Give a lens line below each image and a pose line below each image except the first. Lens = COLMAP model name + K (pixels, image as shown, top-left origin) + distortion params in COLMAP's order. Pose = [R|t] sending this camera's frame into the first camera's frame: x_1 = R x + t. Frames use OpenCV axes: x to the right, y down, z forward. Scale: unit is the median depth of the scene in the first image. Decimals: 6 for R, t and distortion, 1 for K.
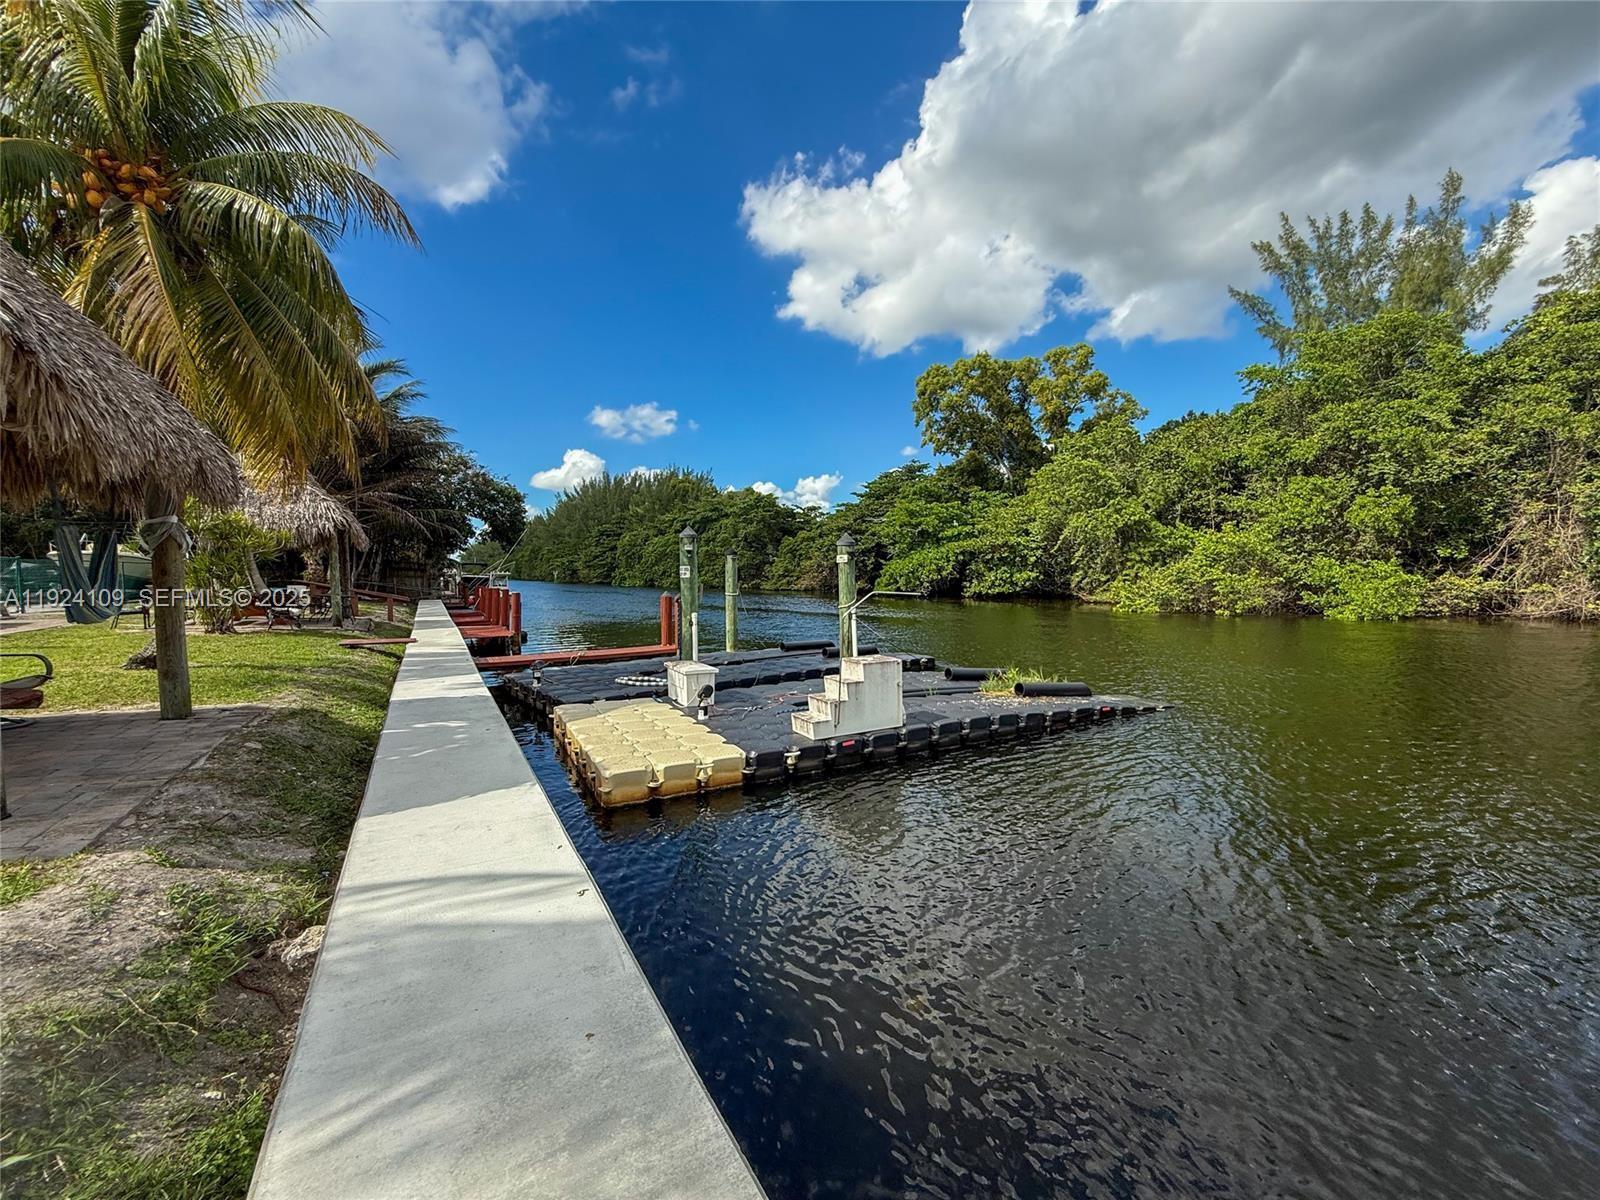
lens RADIAL K [[639.8, 0, 796.8], [0, 639.8, 600.3], [0, 0, 1]] dist [-0.001658, 0.000762]
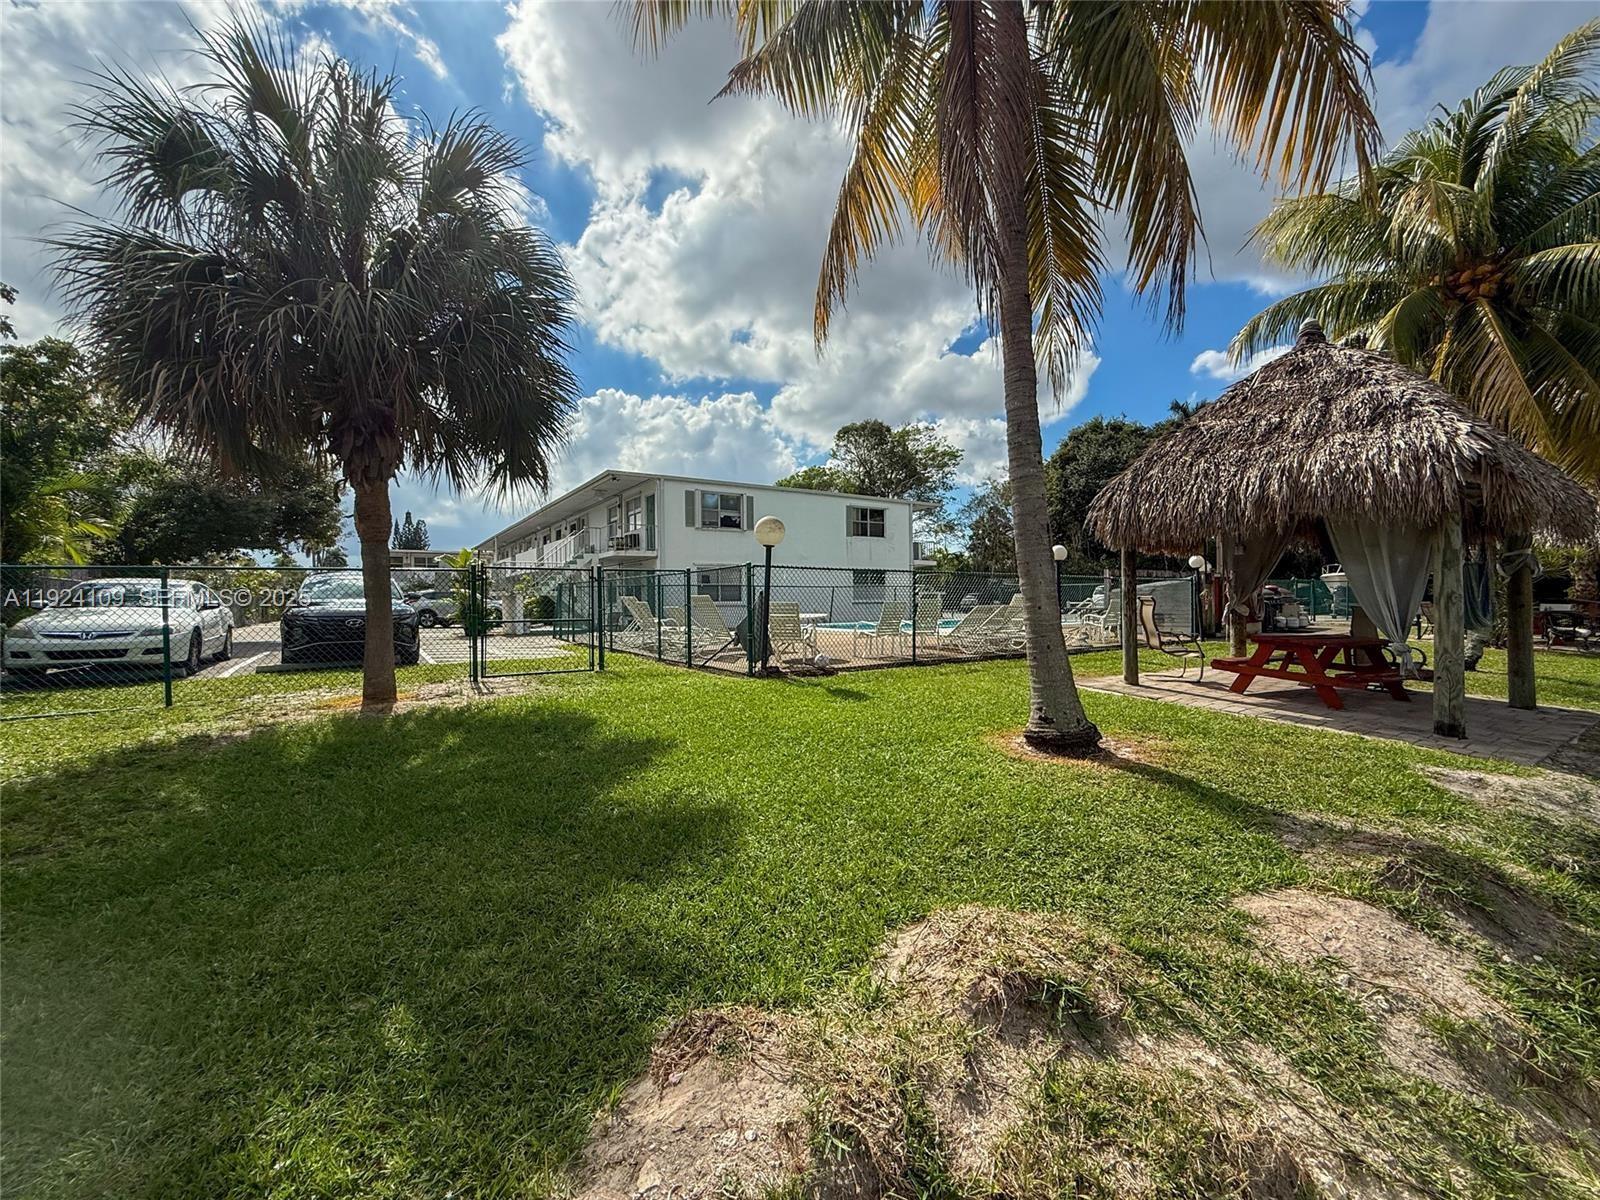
lens RADIAL K [[634.0, 0, 796.0], [0, 634.0, 599.7], [0, 0, 1]] dist [0.016988, 0.000388]
pose [[0.066642, 0.010162, -0.997725, 0.155199], [-0.037272, 0.999276, 0.007688, 0.009640], [0.997081, 0.036675, 0.066973, -0.391946]]
